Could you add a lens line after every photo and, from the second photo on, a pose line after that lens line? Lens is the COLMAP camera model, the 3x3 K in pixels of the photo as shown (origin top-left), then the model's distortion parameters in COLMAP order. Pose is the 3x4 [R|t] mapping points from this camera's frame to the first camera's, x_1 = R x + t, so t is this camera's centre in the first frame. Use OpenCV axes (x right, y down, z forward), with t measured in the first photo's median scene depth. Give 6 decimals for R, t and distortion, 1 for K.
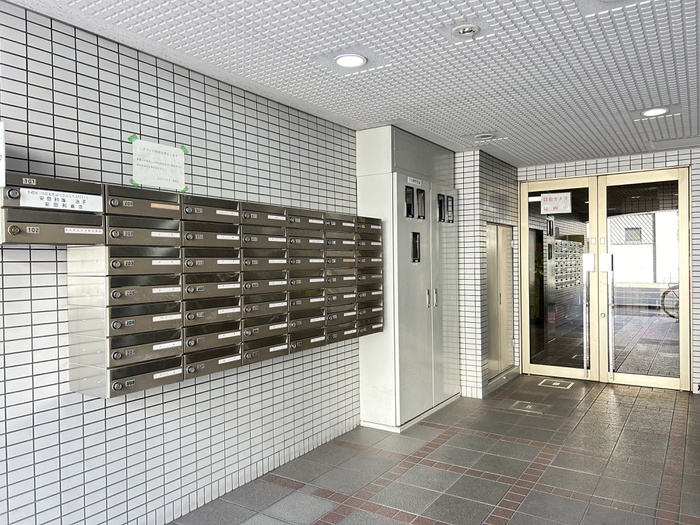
lens RADIAL K [[528.2, 0, 349.8], [0, 528.2, 259.6], [0, 0, 1]] dist [-0.002815, -0.001496]
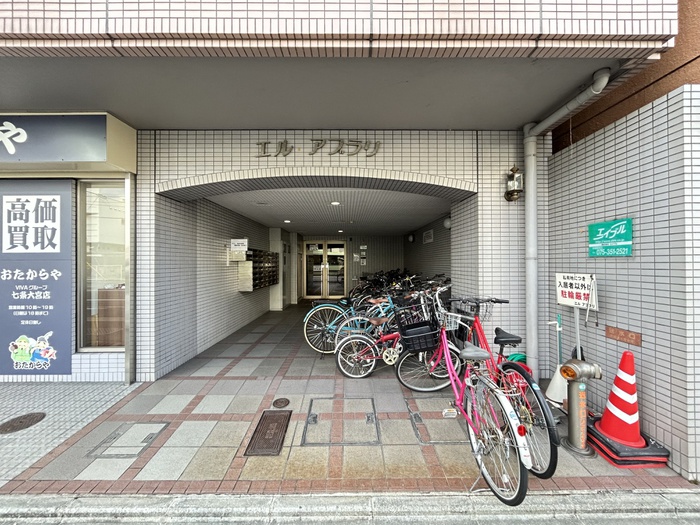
lens RADIAL K [[282.2, 0, 348.6], [0, 282.2, 262.8], [0, 0, 1]] dist [0.000258, 0.000013]
pose [[0.830953, 0.006097, 0.556310, -0.563664], [-0.001016, 0.999955, -0.009442, 0.008461], [-0.556342, 0.007280, 0.830922, -0.831514]]
